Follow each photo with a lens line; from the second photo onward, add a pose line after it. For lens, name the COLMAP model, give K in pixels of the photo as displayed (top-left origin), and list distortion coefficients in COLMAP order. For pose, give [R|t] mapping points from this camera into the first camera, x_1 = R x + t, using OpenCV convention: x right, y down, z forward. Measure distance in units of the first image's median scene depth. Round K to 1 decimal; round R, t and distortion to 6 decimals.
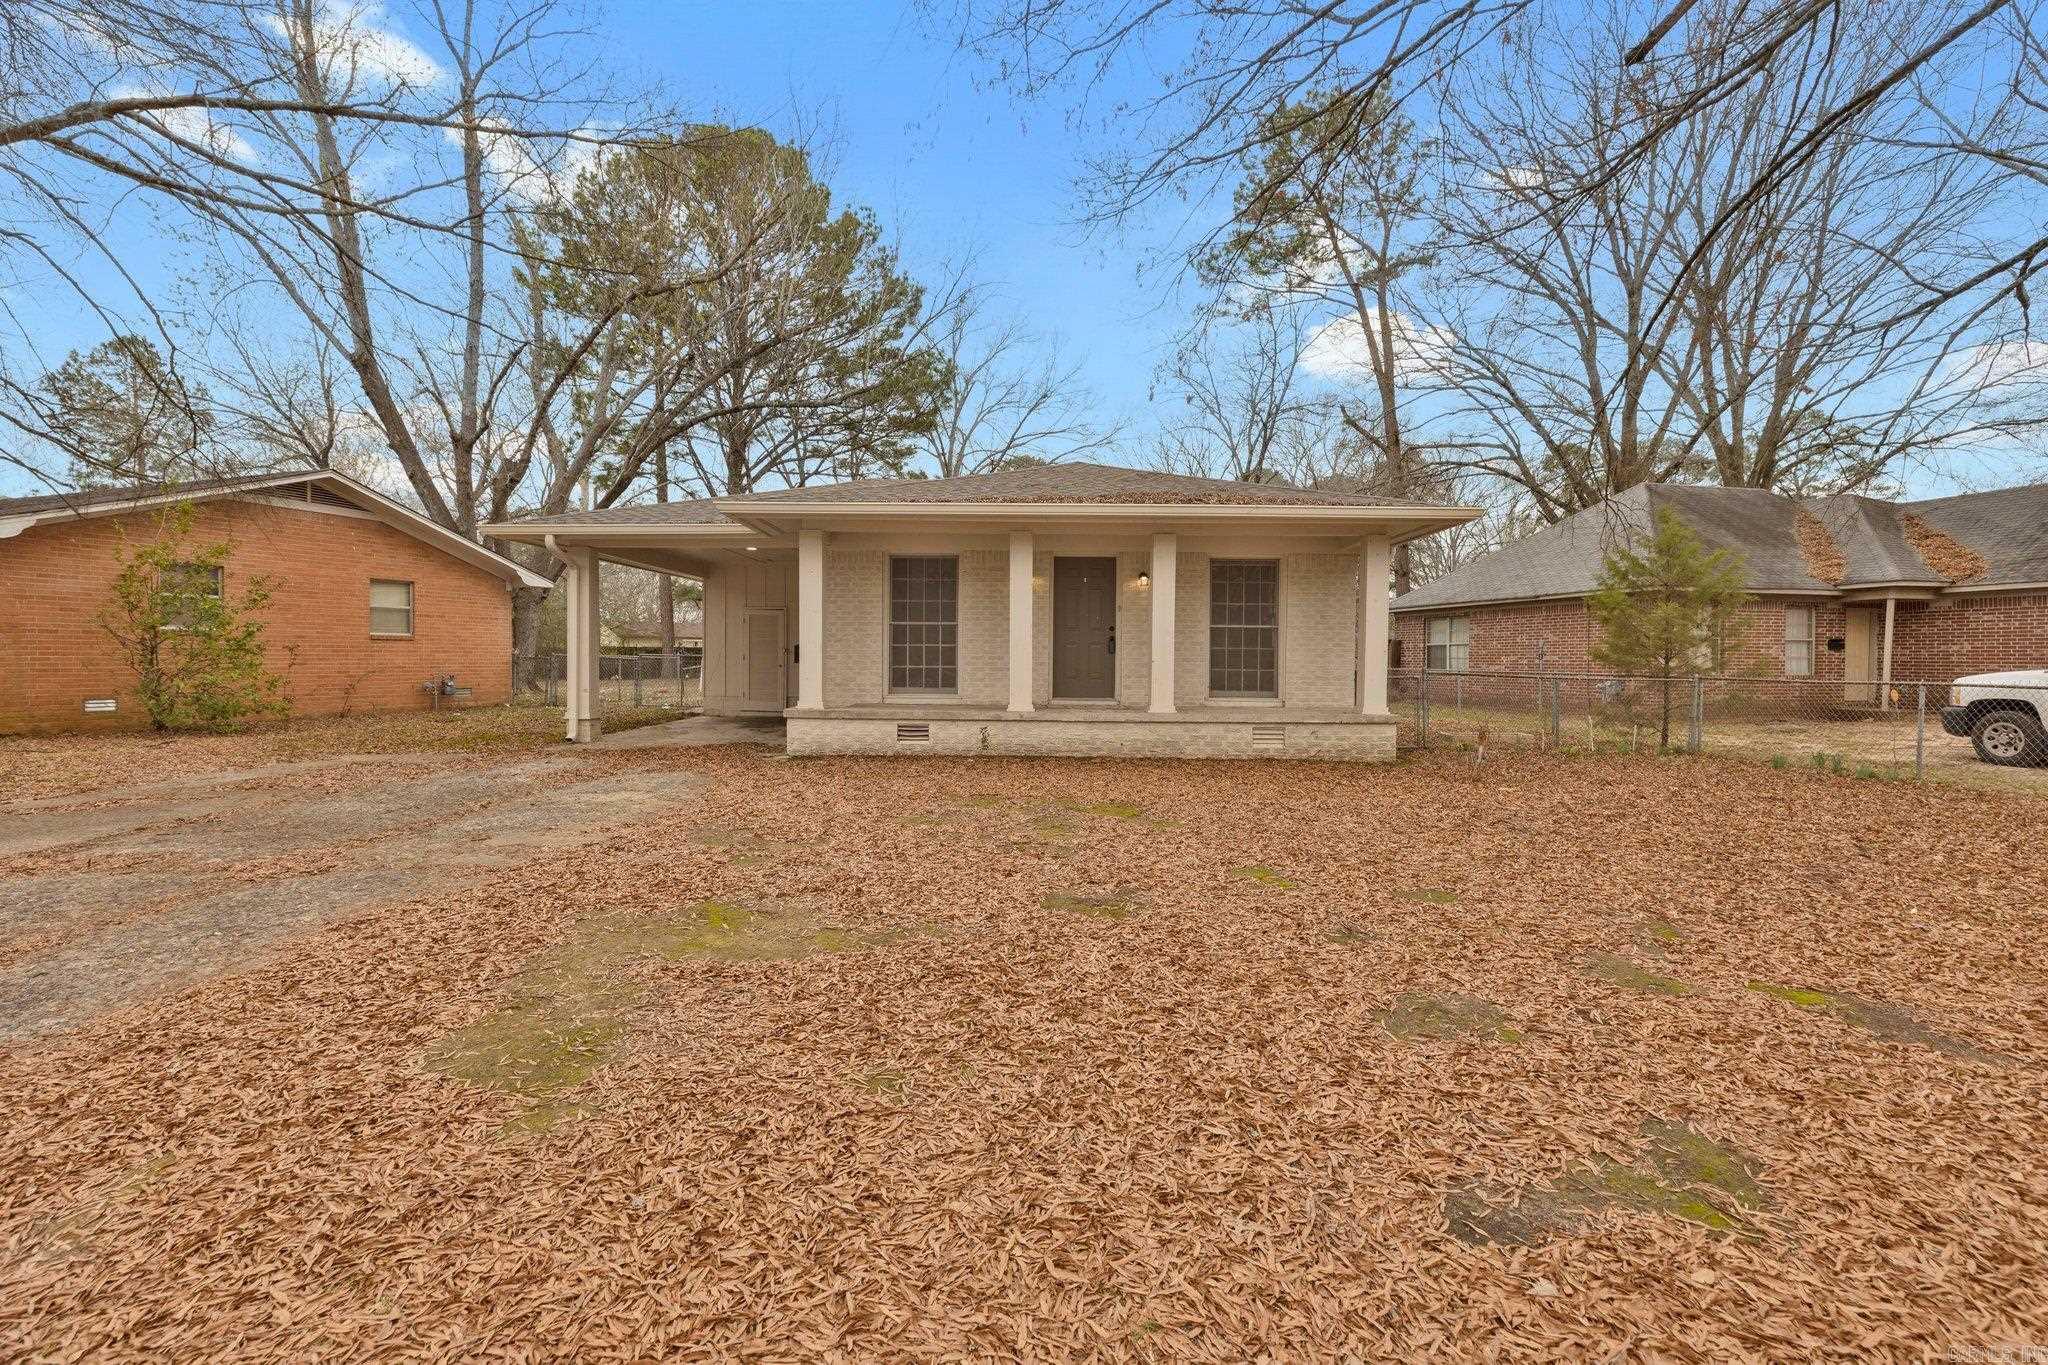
lens RADIAL K [[920.7, 0, 1018.1], [0, 920.7, 664.0], [0, 0, 1]] dist [0.010010, -0.001682]
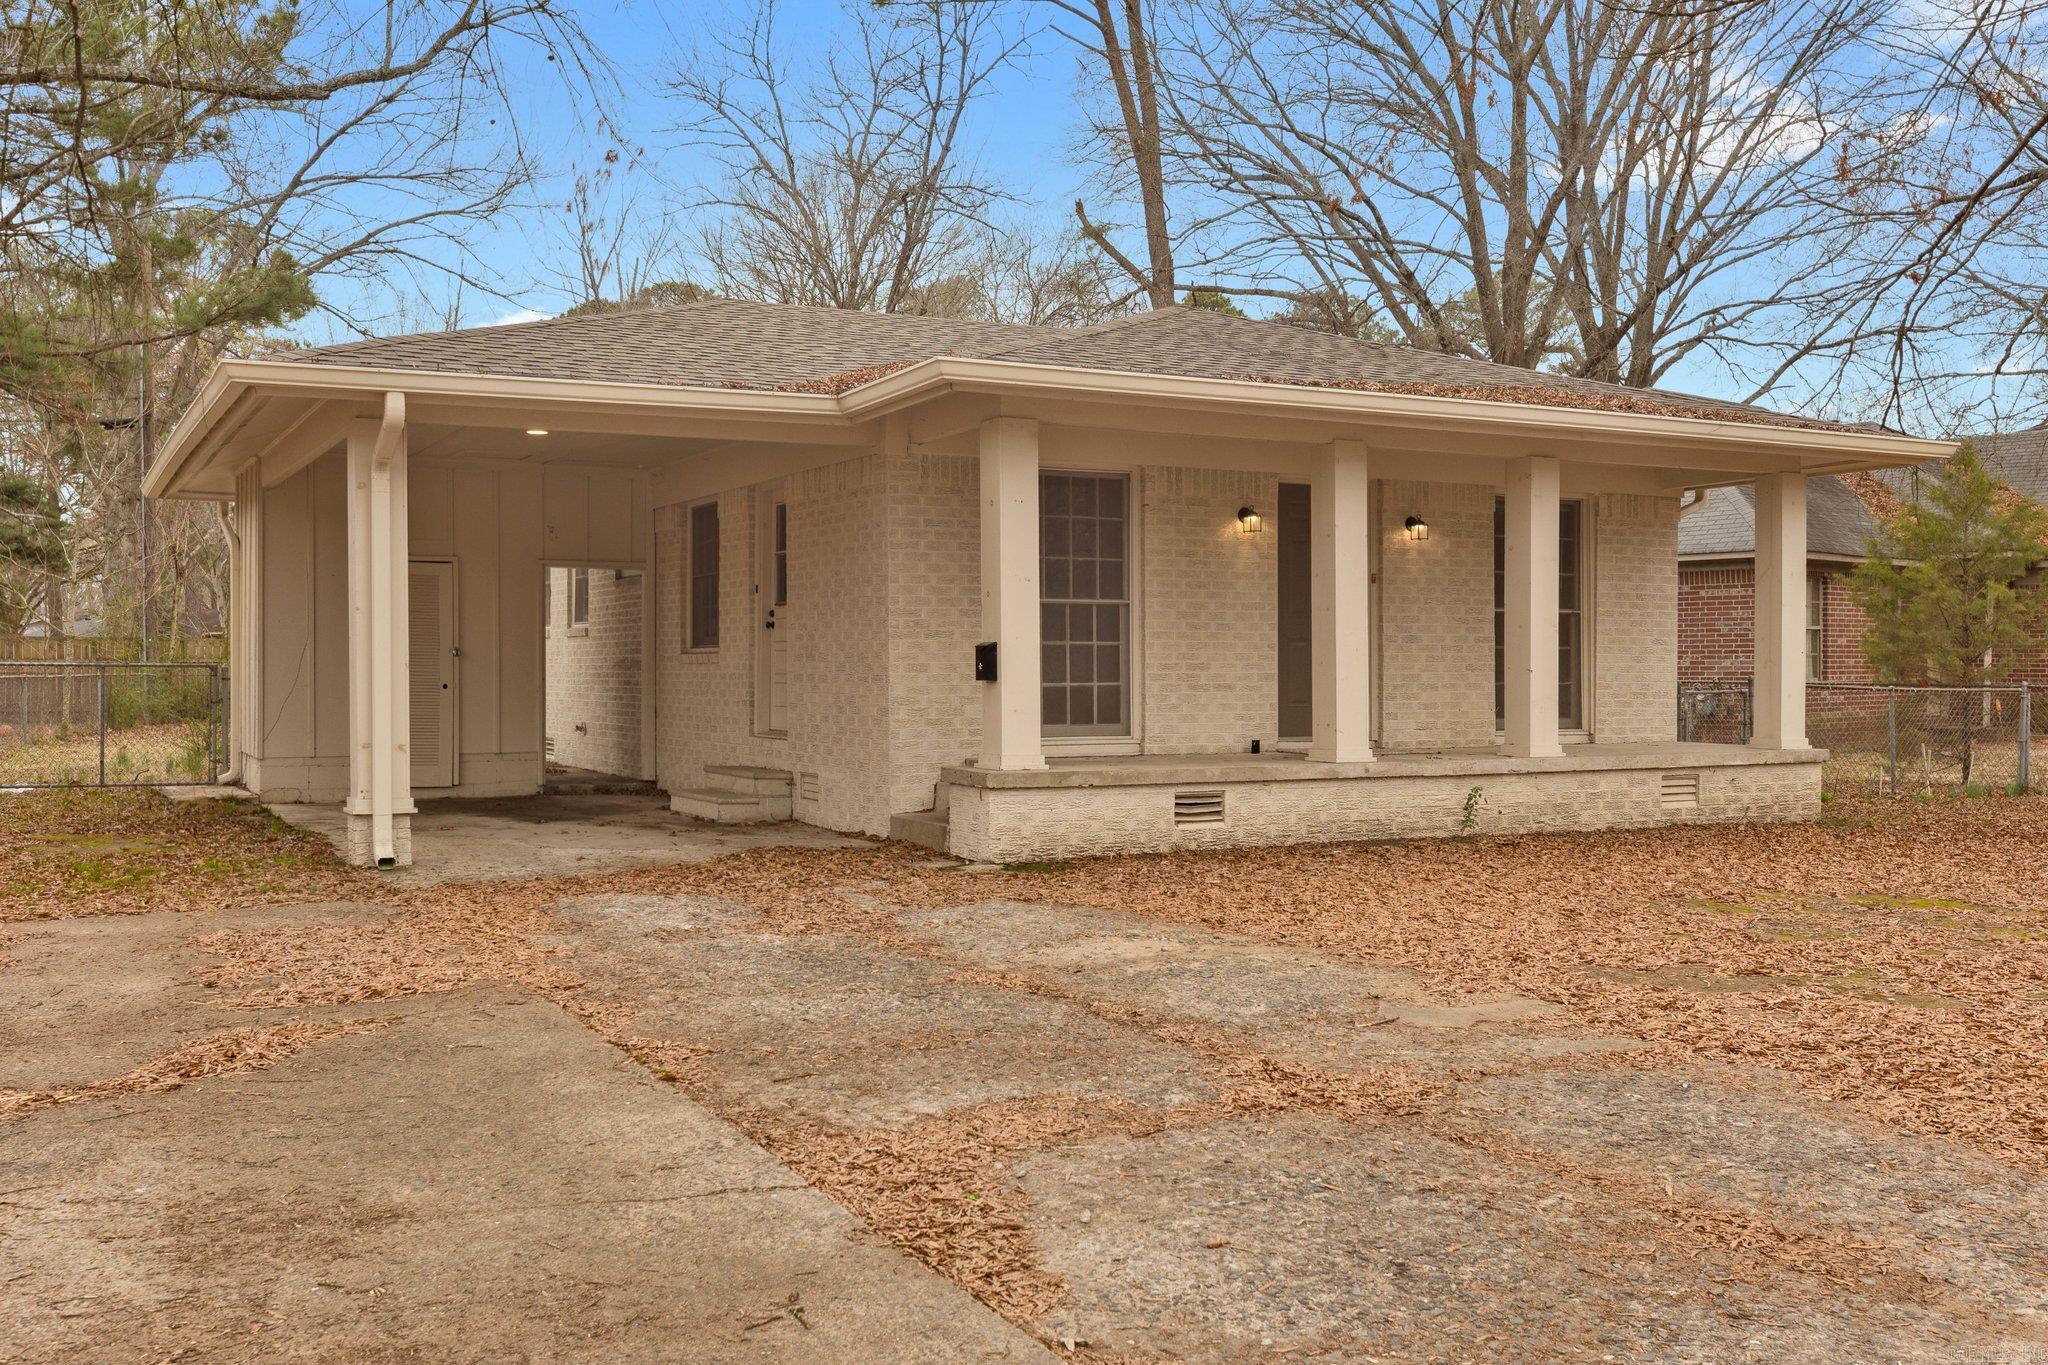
lens RADIAL K [[1913.6, 0, 1023.1], [0, 1913.6, 670.2], [0, 0, 1]] dist [-0.013926, 0.000000]
pose [[0.880213, -0.008995, 0.474494, -0.711818], [0.009992, 0.999950, 0.000420, -0.006747], [-0.474474, 0.004371, 0.880259, 0.069821]]
